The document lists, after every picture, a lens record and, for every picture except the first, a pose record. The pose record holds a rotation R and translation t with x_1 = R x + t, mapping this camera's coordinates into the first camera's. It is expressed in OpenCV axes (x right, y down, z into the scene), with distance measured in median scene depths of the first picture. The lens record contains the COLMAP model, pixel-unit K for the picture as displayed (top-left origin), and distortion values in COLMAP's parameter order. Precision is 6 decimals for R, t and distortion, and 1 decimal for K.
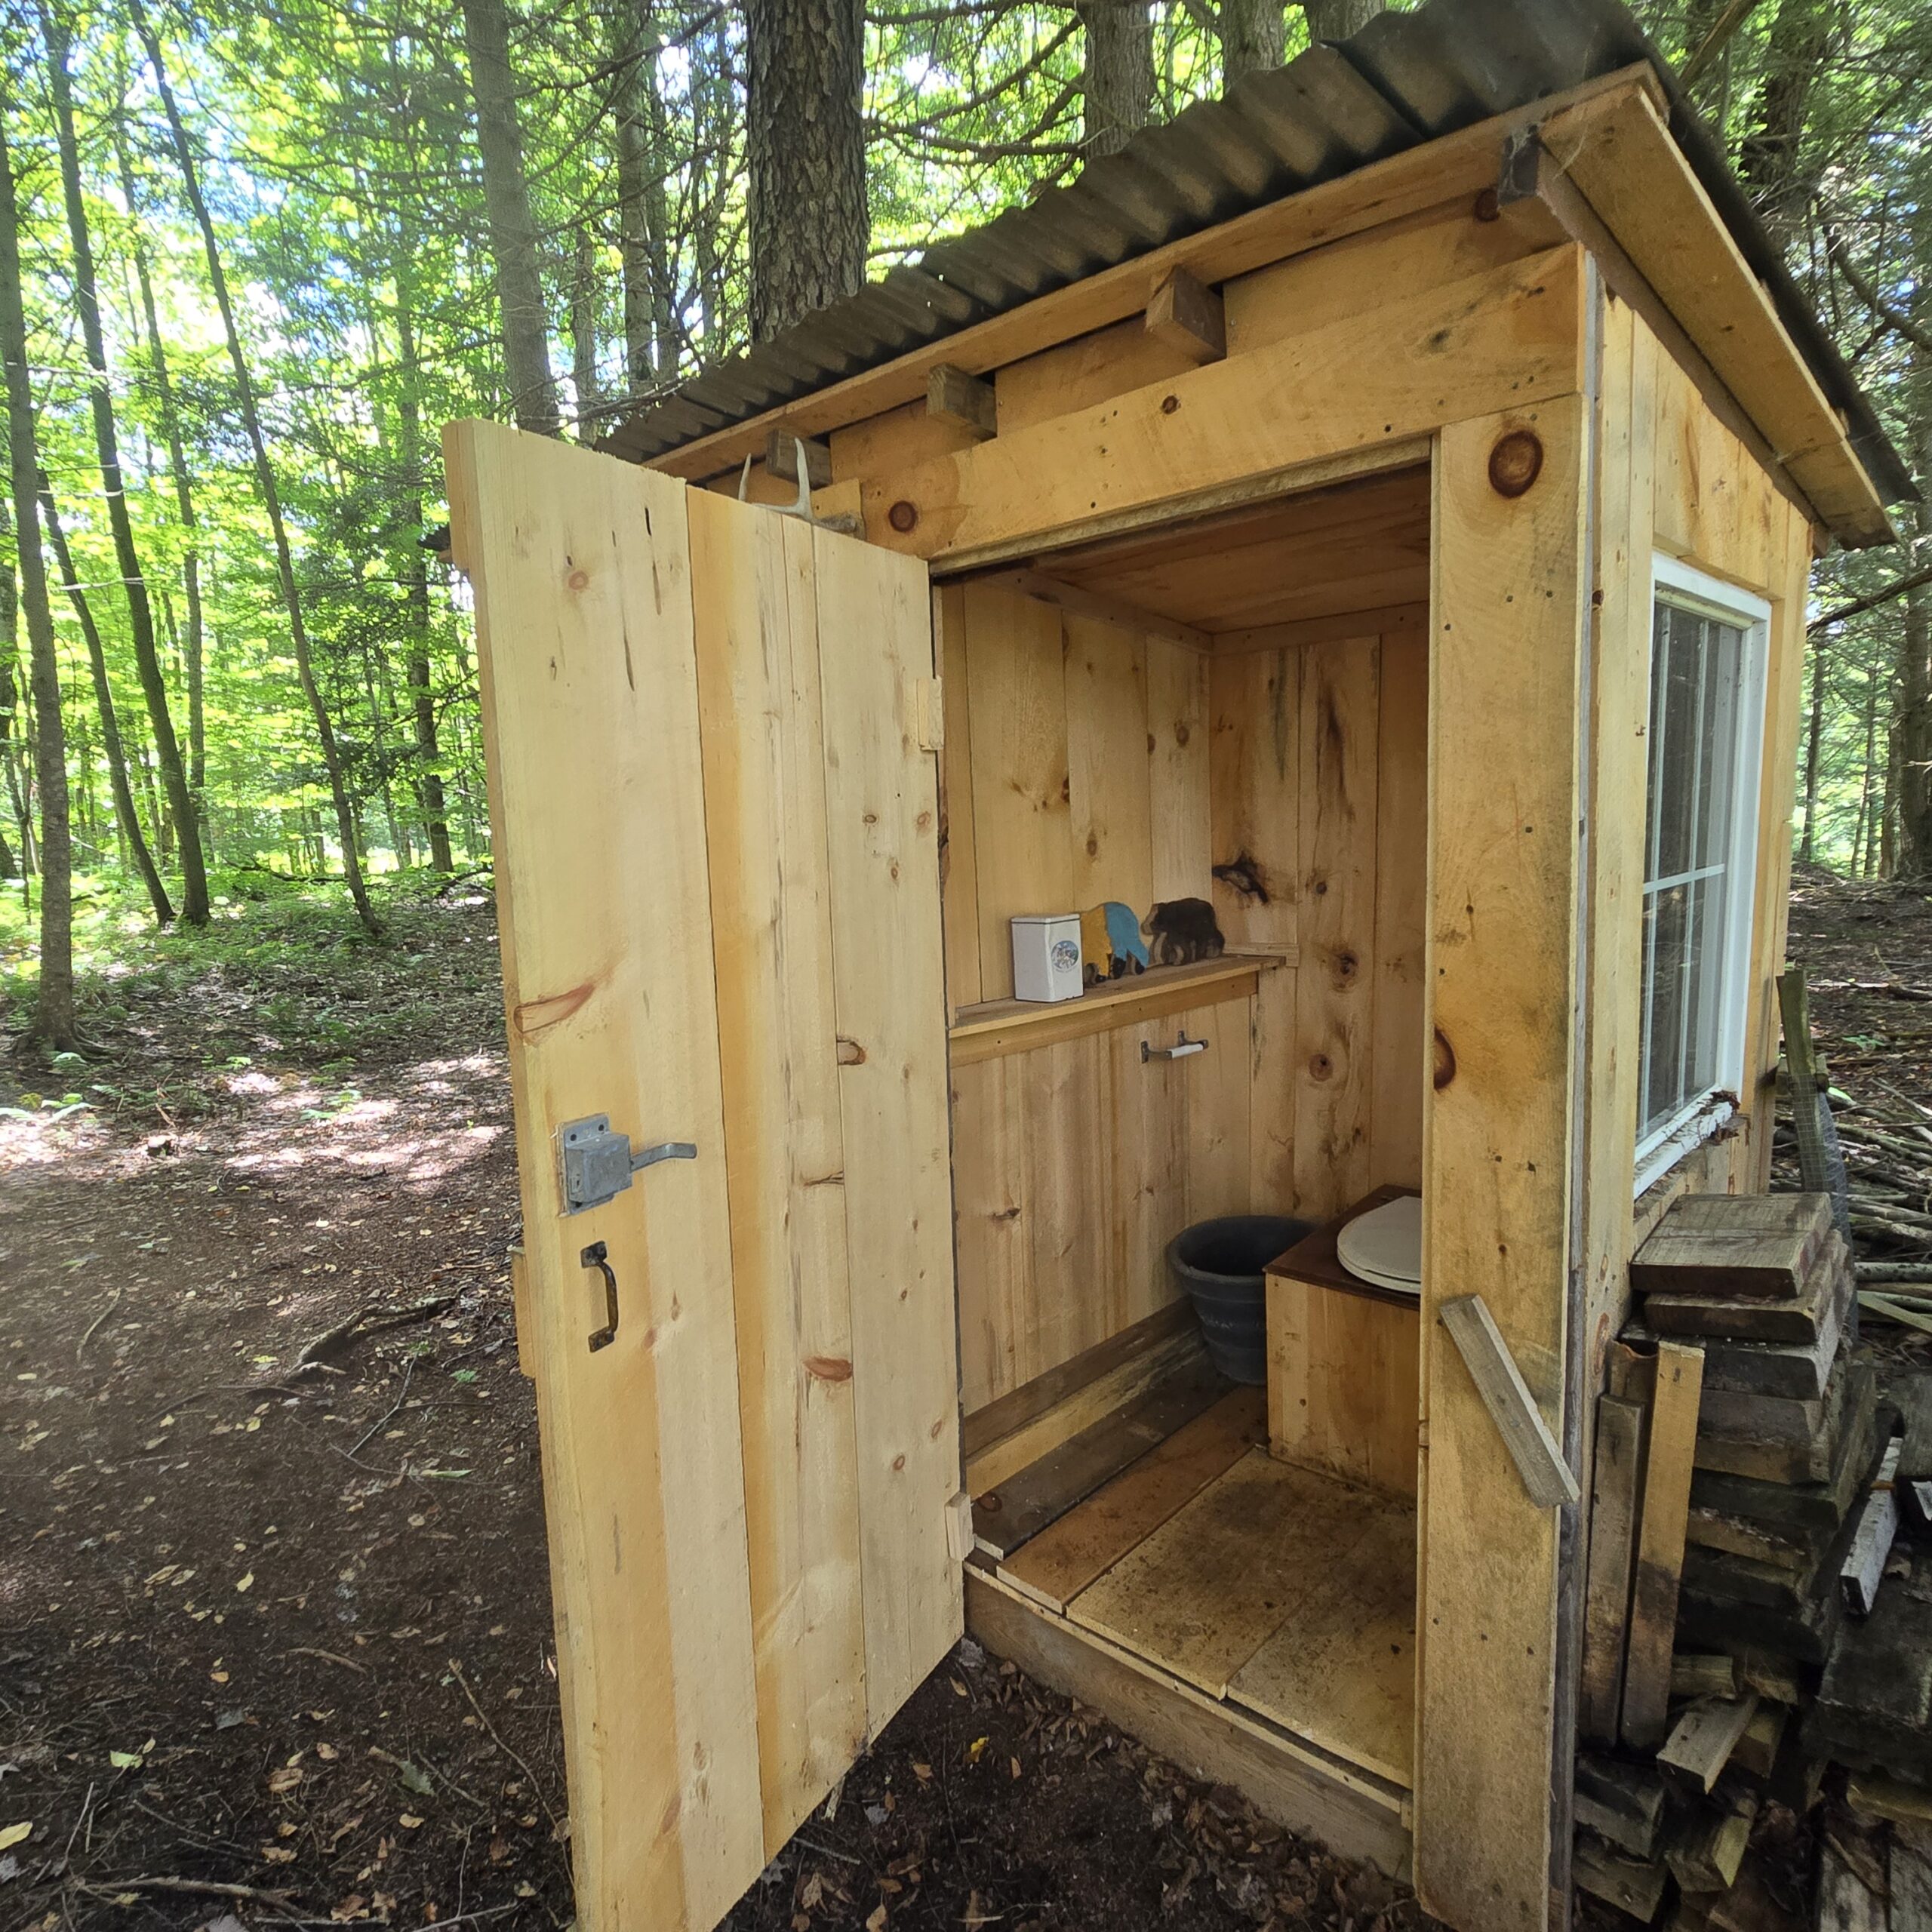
lens RADIAL K [[1155.5, 0, 966.0], [0, 1155.5, 966.0], [0, 0, 1]] dist [-0.006424, -0.000539]
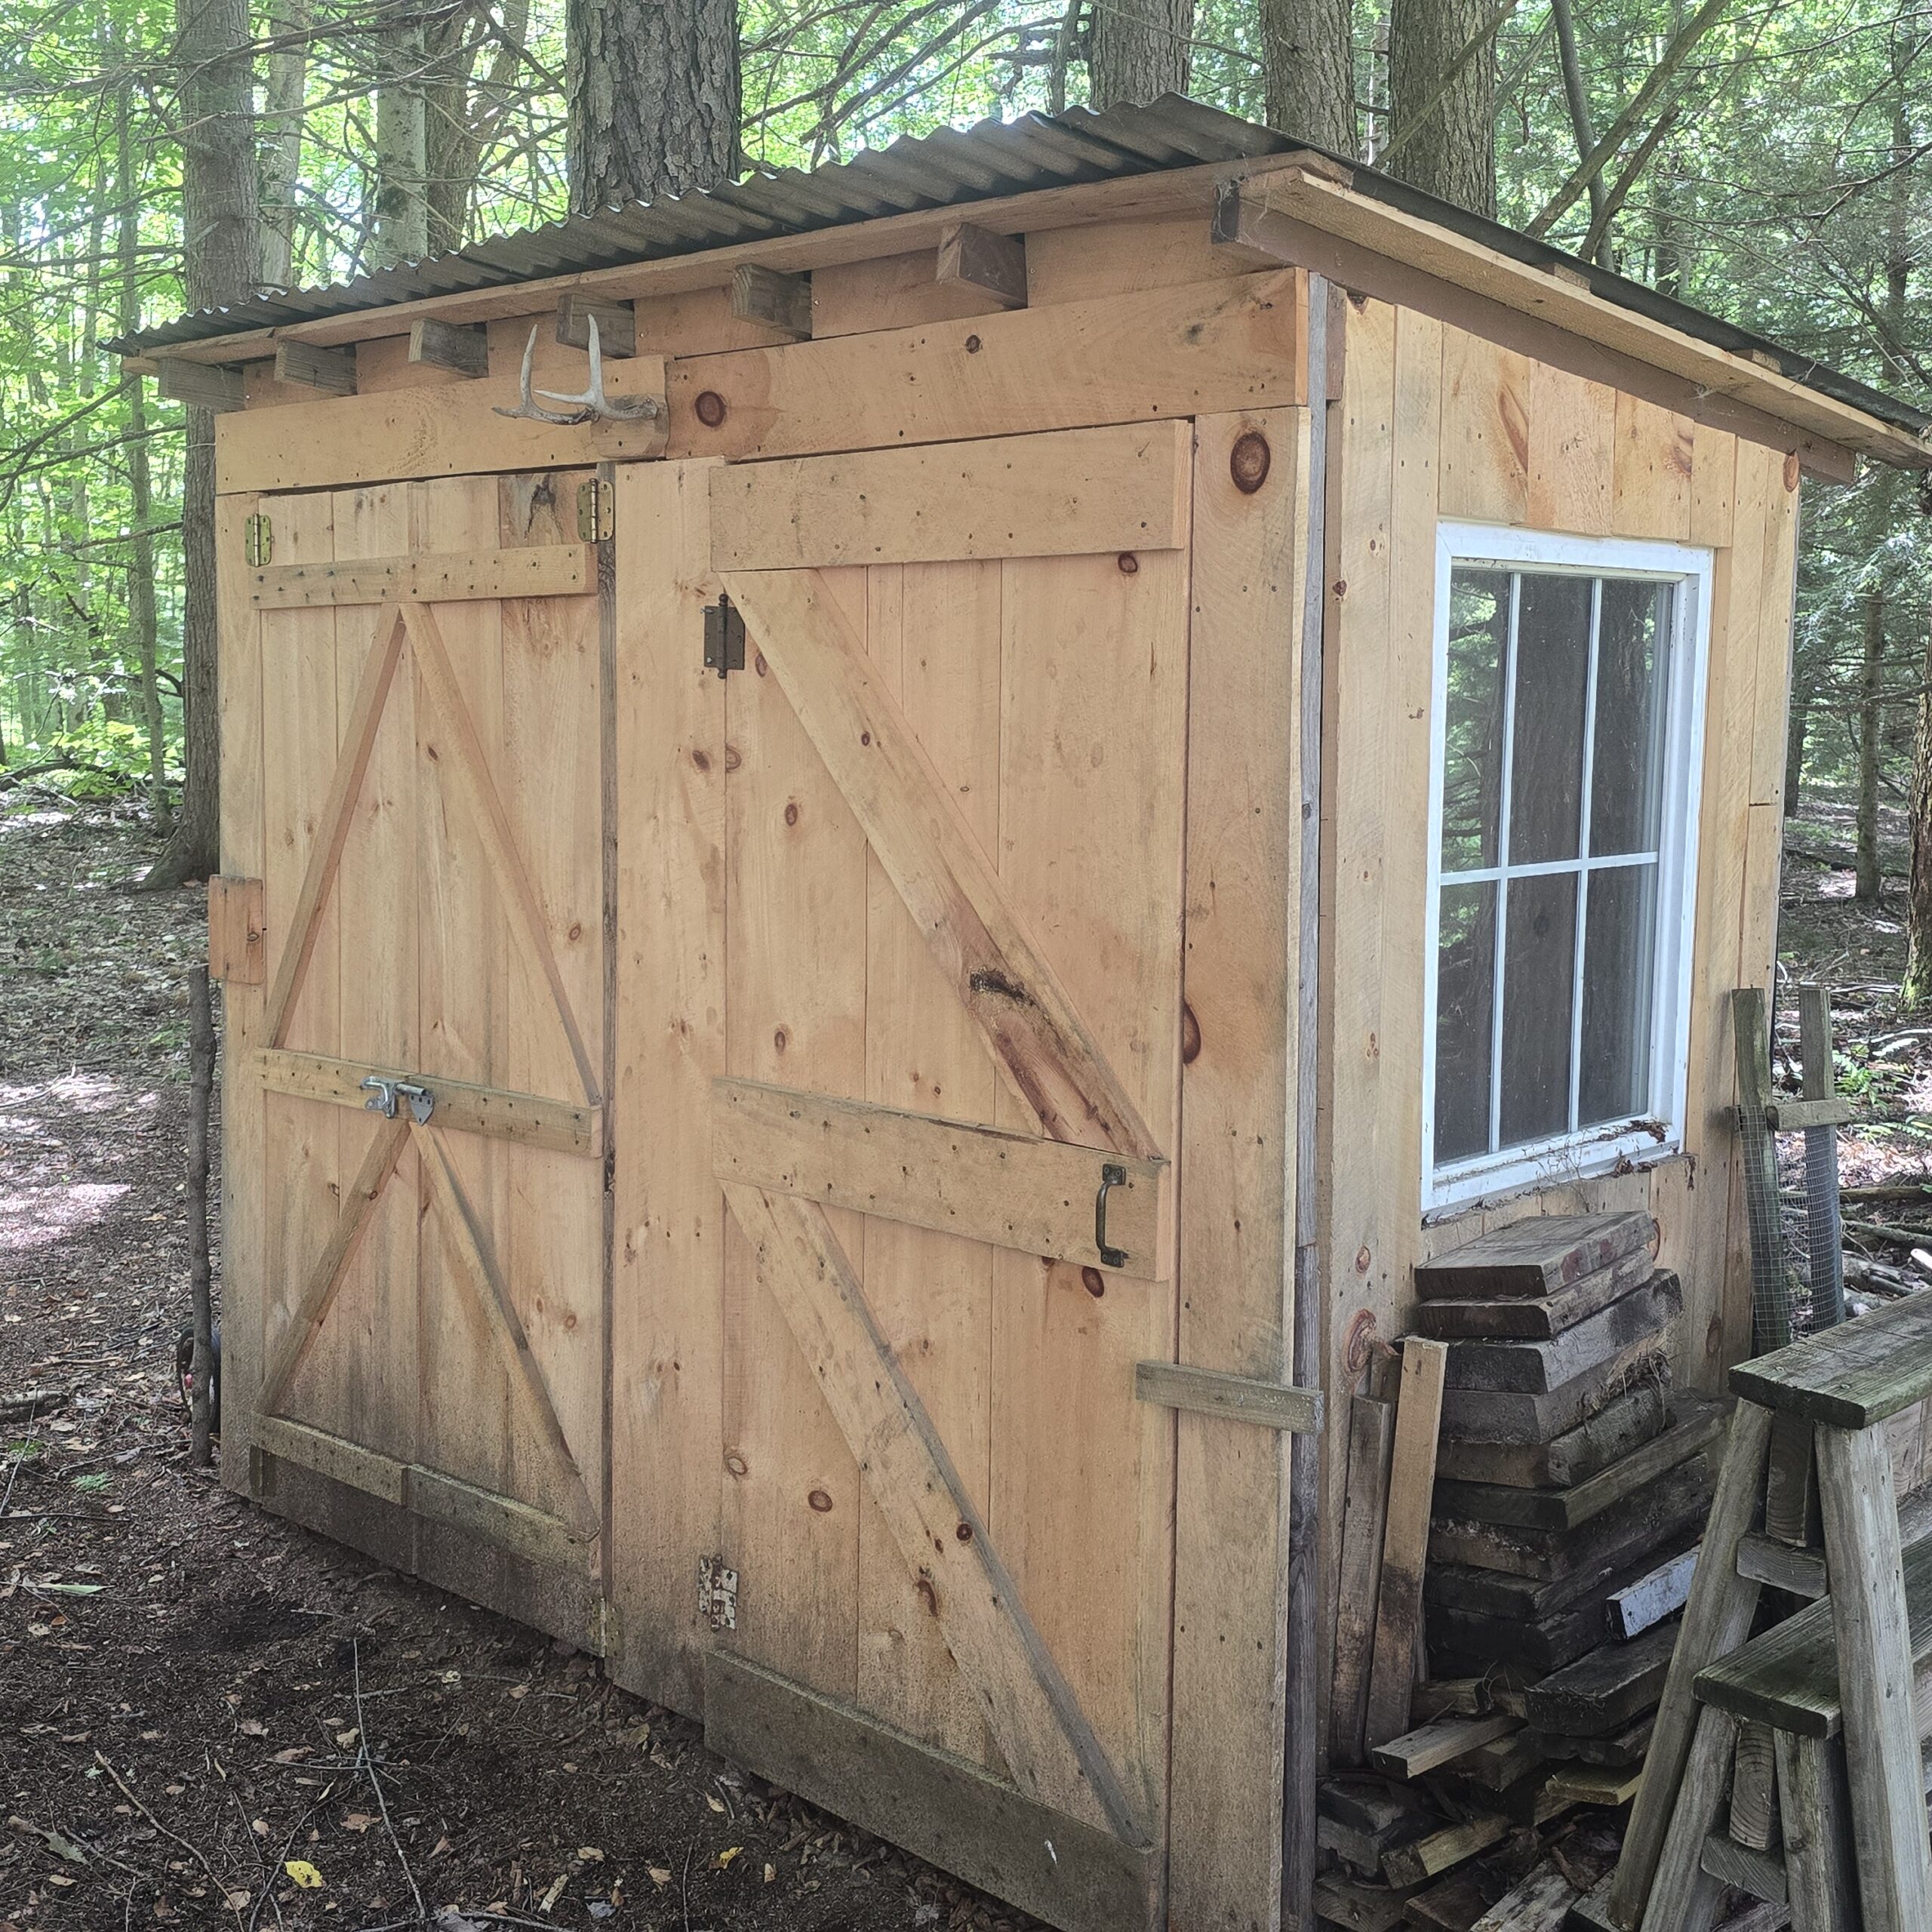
lens RADIAL K [[2293.3, 0, 969.5], [0, 2293.3, 933.1], [0, 0, 1]] dist [0.085598, -0.104215]
pose [[0.998999, 0.044474, -0.004809, 0.169181], [-0.044578, 0.998709, -0.024360, 0.036990], [0.003719, 0.024550, 0.999692, -0.733615]]
